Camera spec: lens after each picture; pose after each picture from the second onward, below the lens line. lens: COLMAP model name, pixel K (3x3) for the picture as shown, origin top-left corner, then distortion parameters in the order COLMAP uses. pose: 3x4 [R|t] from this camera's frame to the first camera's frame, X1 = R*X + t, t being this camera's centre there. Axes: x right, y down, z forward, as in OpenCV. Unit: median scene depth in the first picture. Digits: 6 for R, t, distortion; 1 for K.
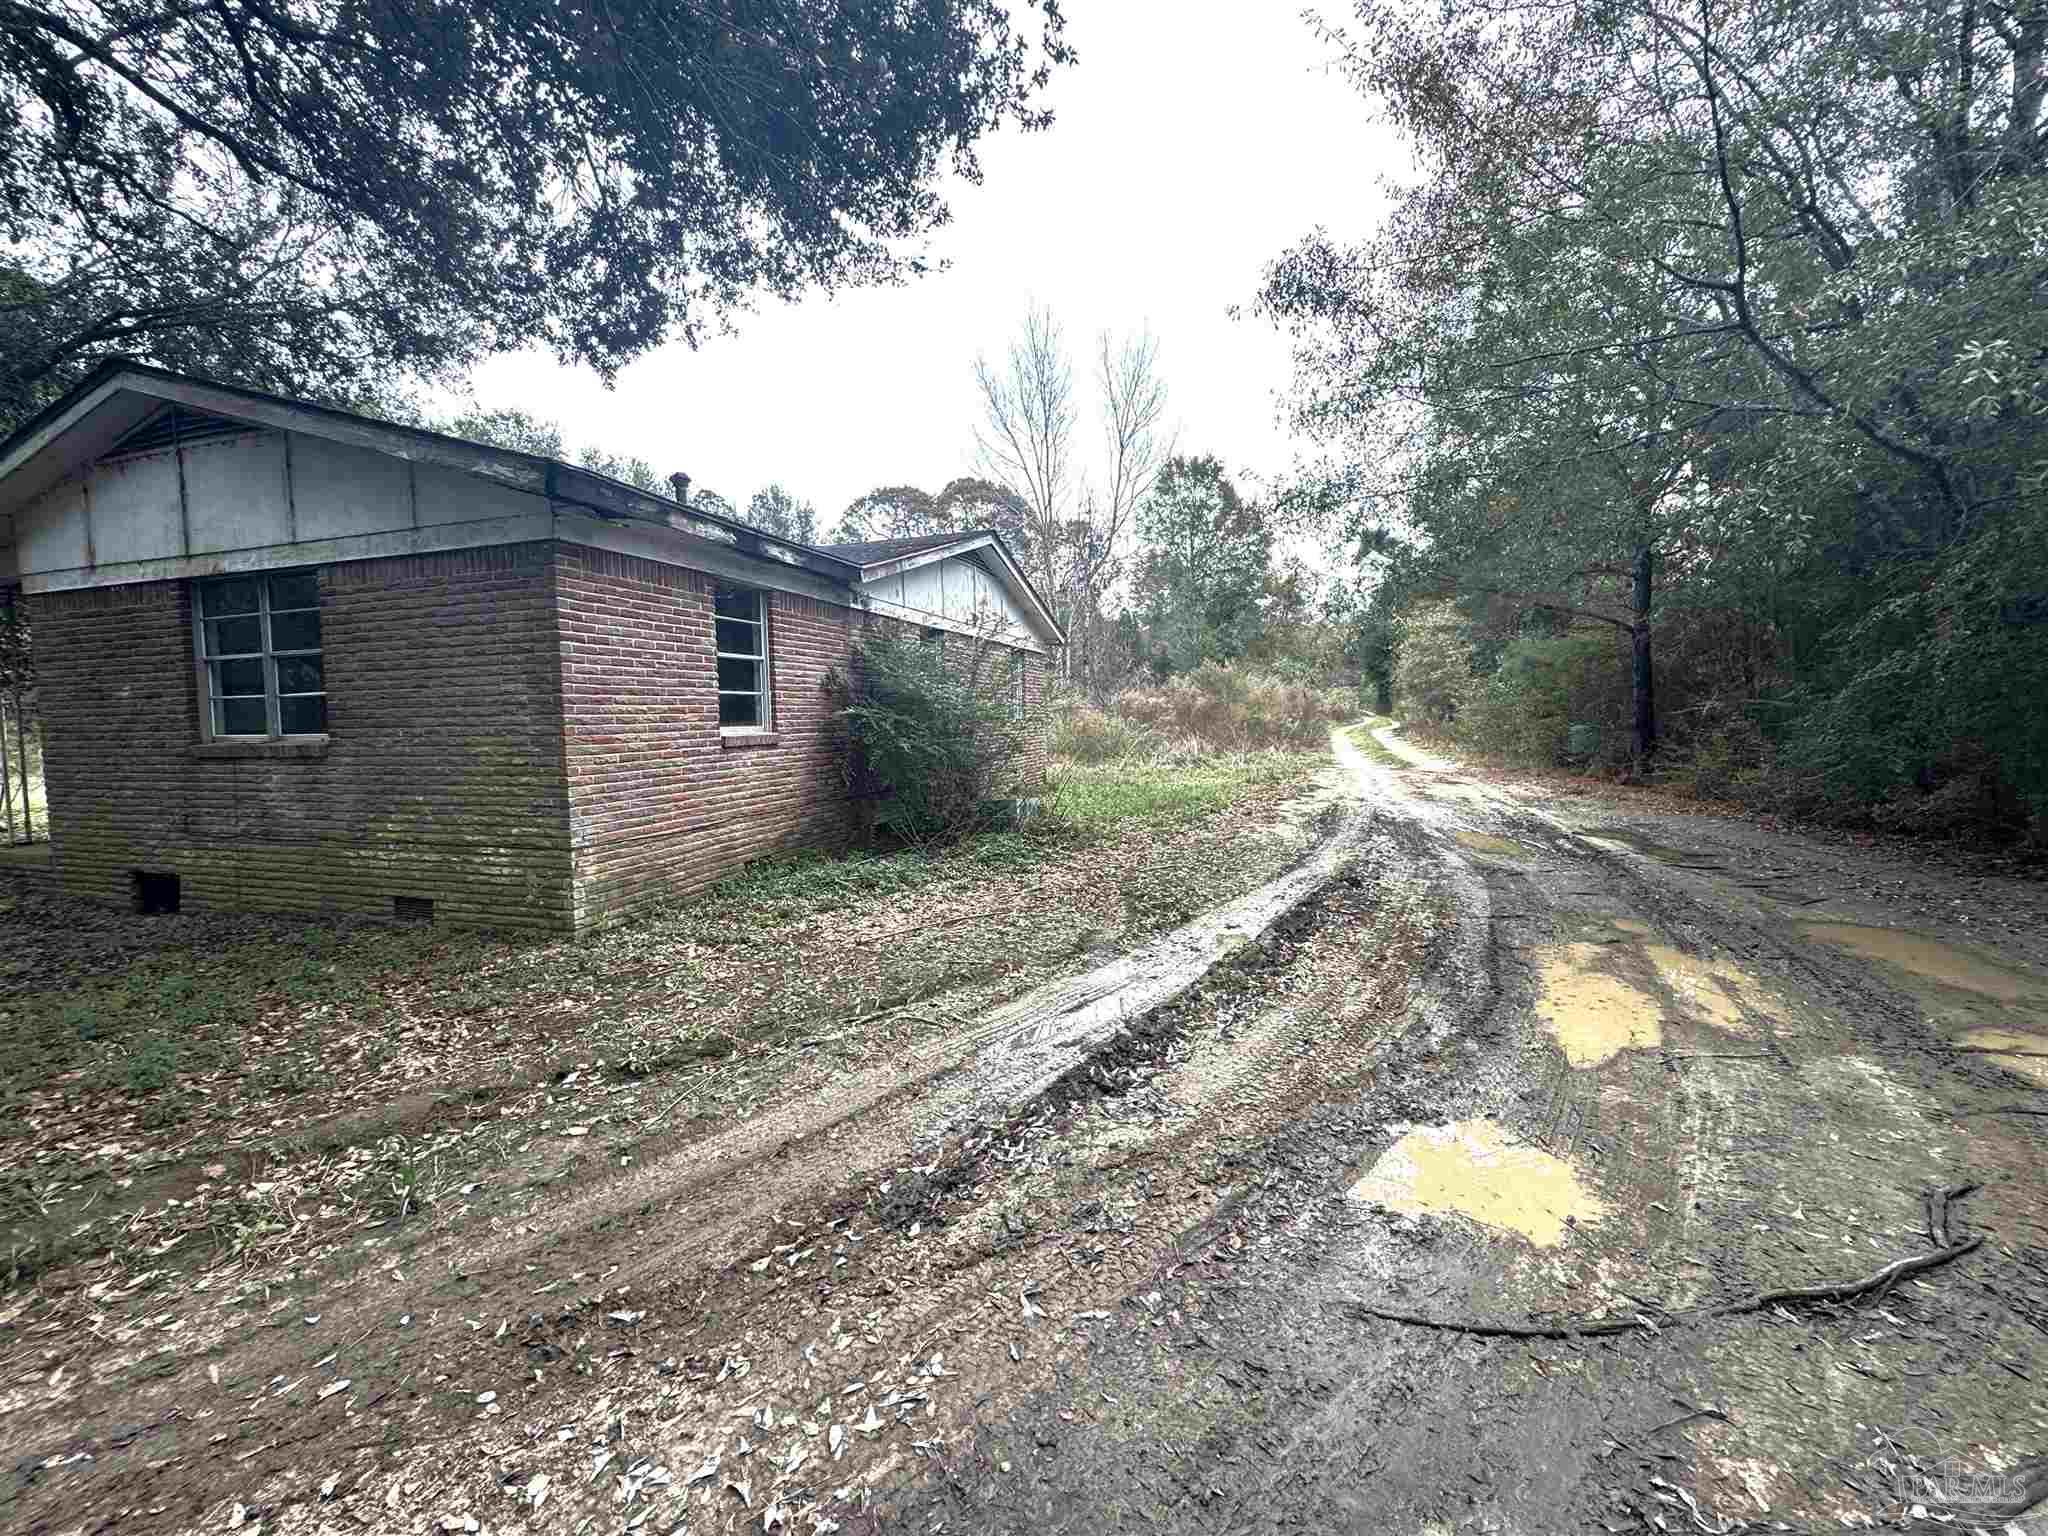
lens RADIAL K [[834.7, 0, 1024.0], [0, 834.7, 768.0], [0, 0, 1]] dist [0.003310, 0.000048]
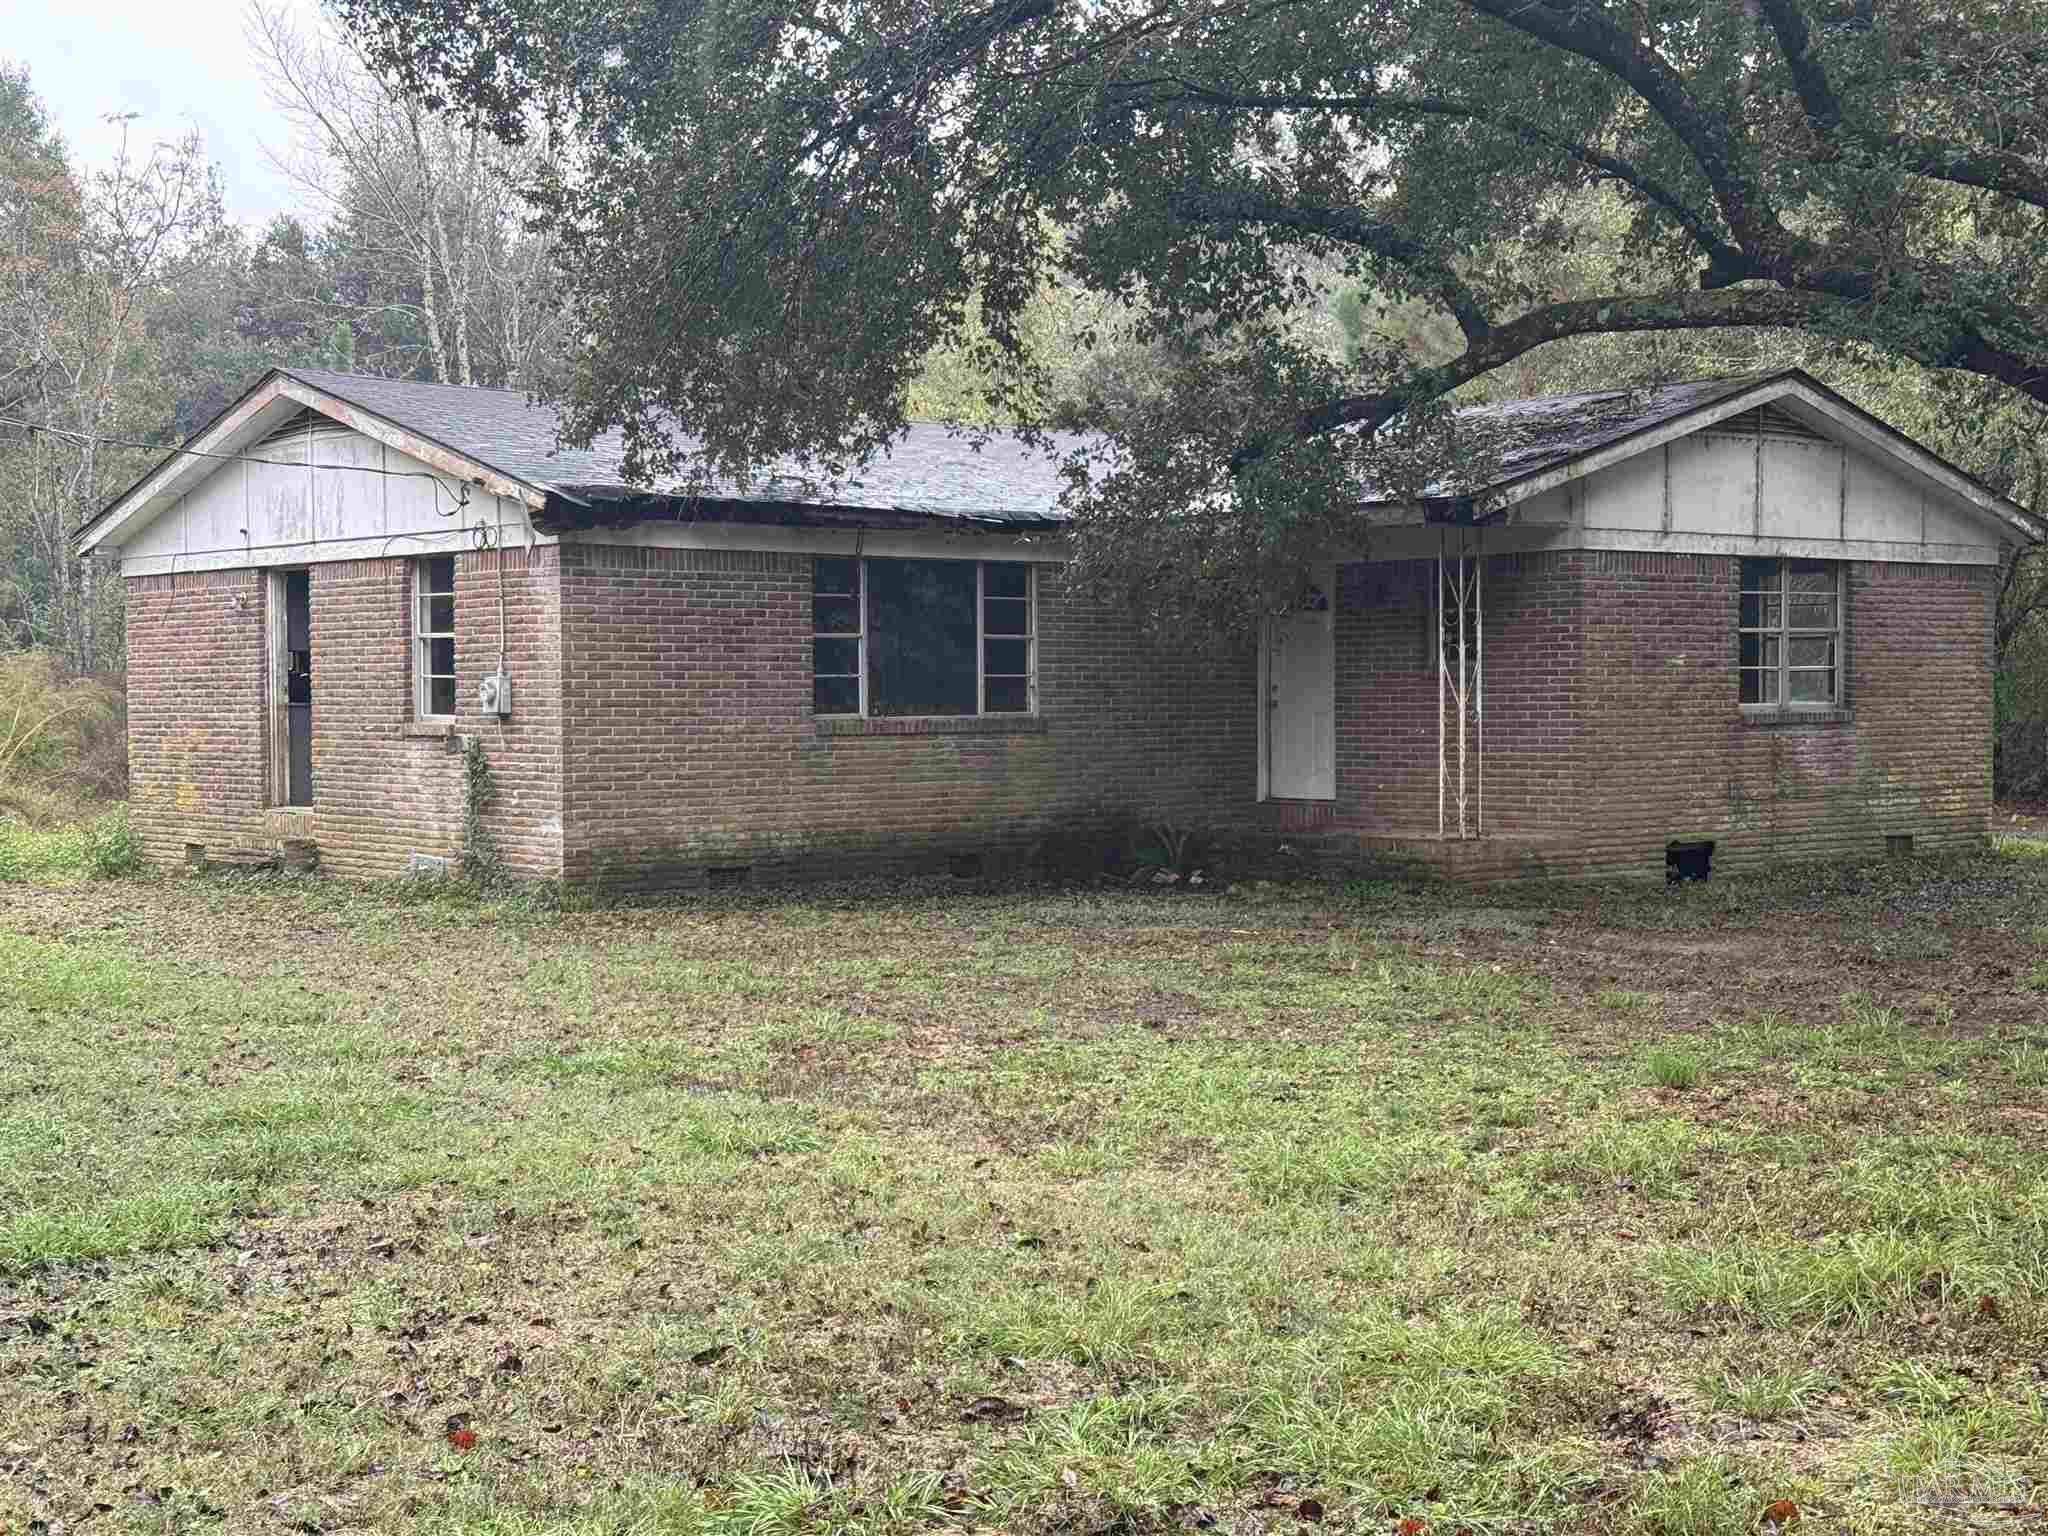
lens RADIAL K [[2888.0, 0, 1024.0], [0, 2888.0, 768.0], [0, 0, 1]] dist [0.116603, 0.016964]
pose [[0.510597, -0.011367, 0.859745, -4.714064], [0.044581, 0.998918, -0.013269, 0.051451], [-0.858663, 0.045103, 0.510551, -0.084249]]
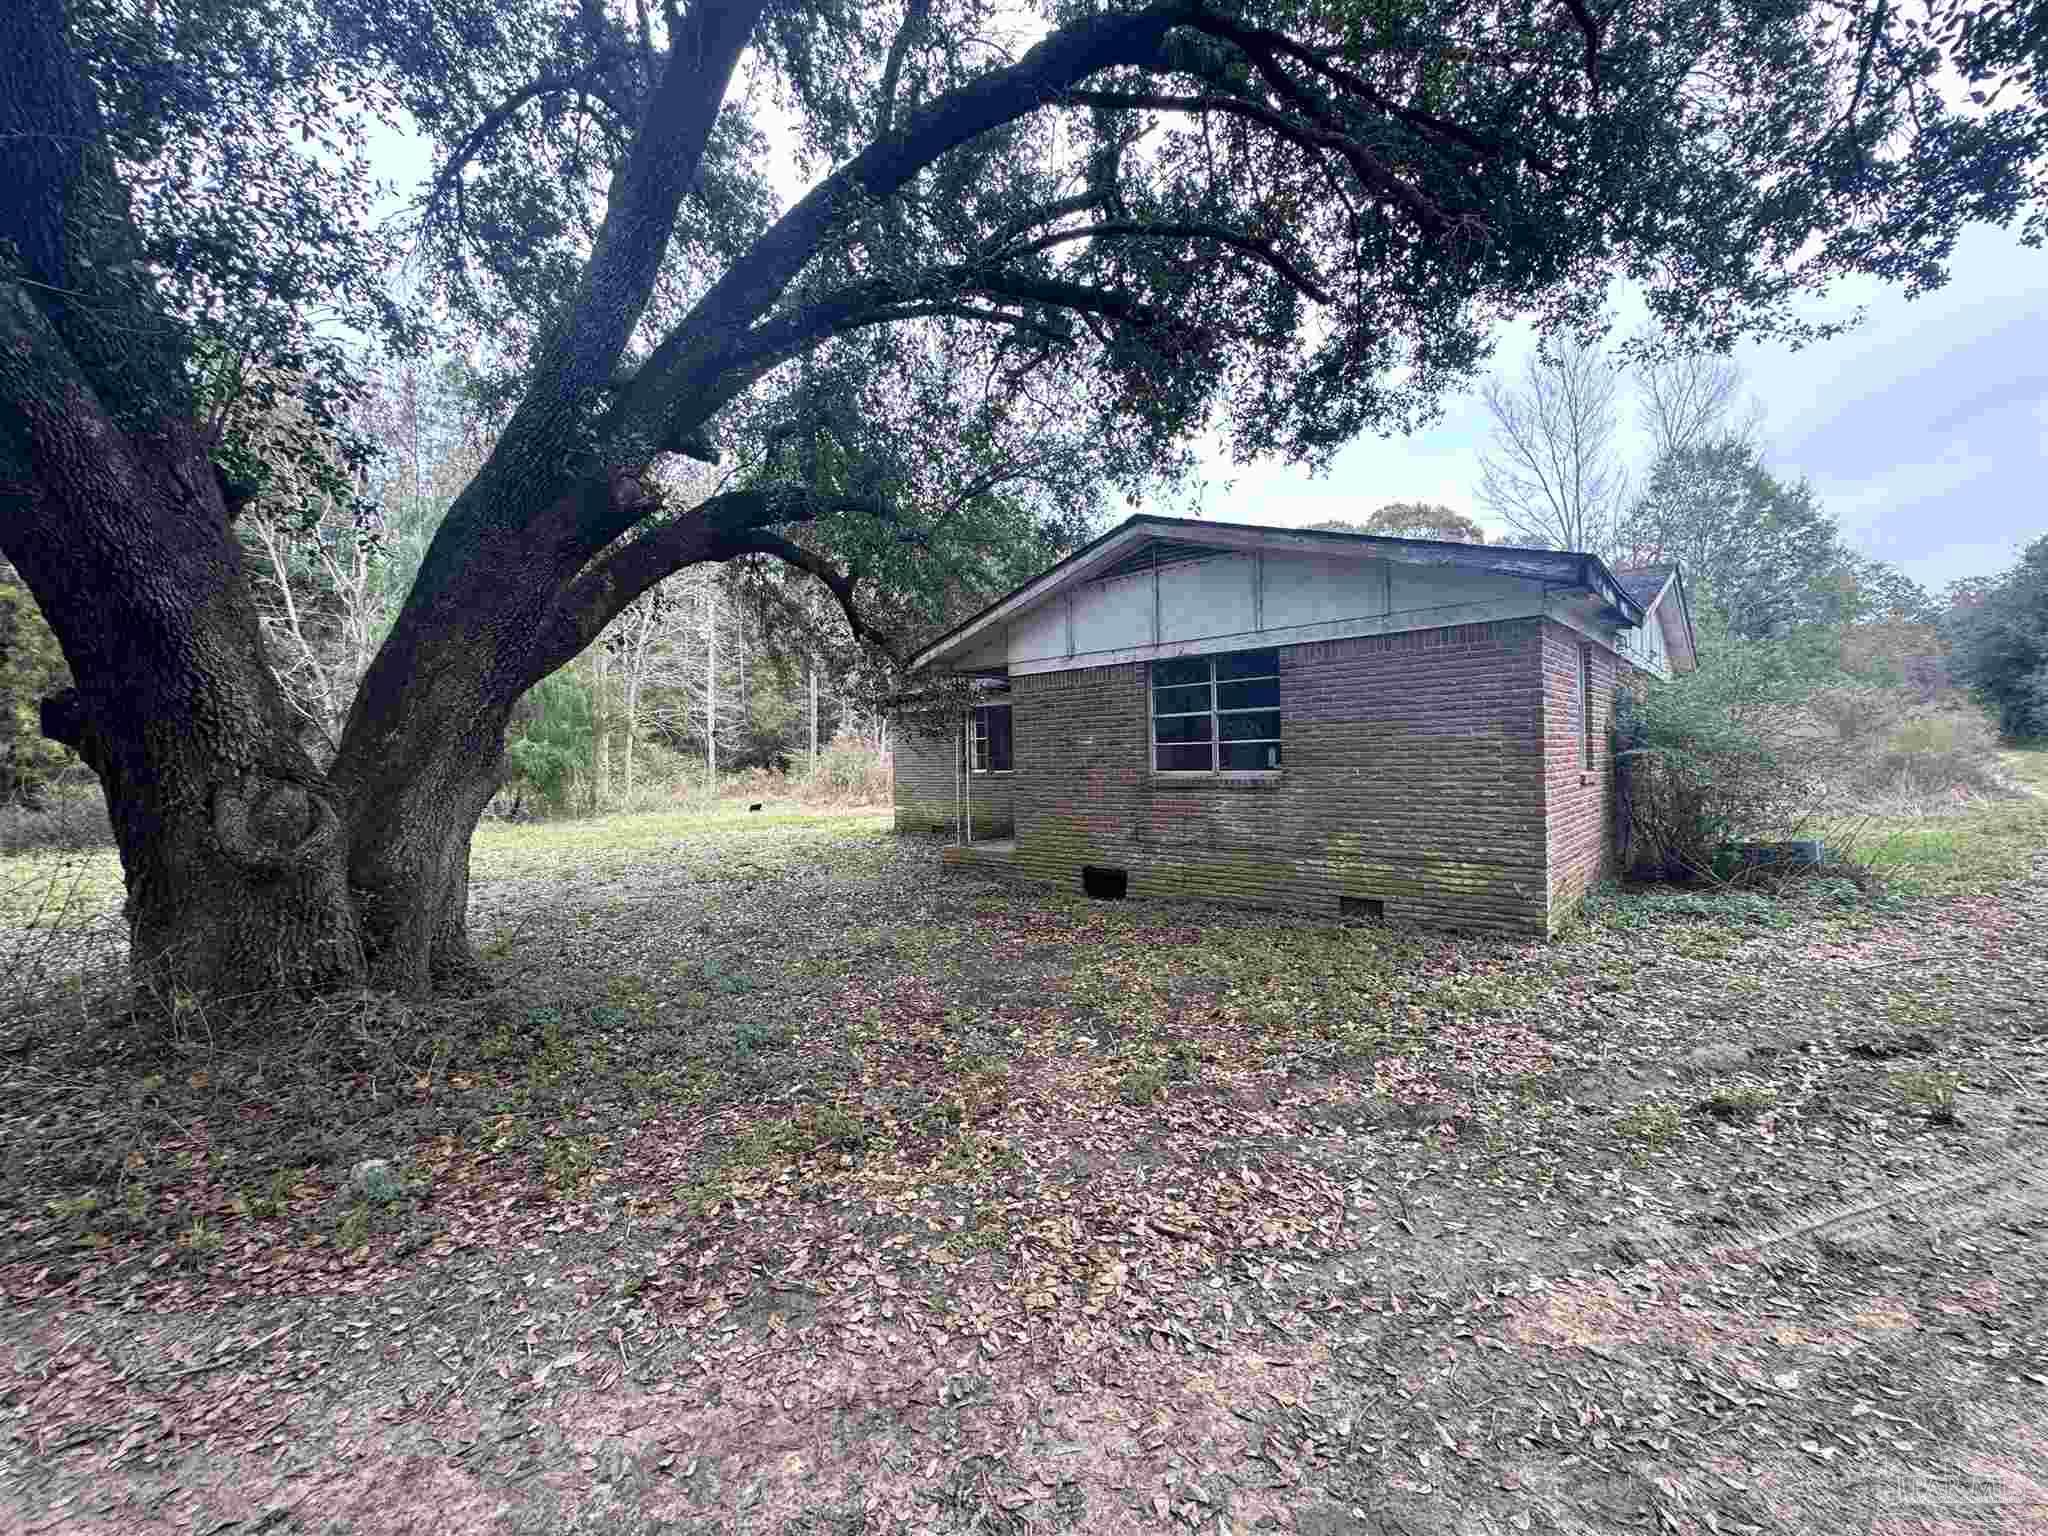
lens RADIAL K [[834.7, 0, 1024.0], [0, 834.7, 768.0], [0, 0, 1]] dist [0.003310, 0.000048]
pose [[0.906520, 0.004197, -0.422142, -0.611164], [-0.022760, 0.998982, -0.038942, 0.015212], [0.421549, 0.044909, 0.905693, -0.362237]]
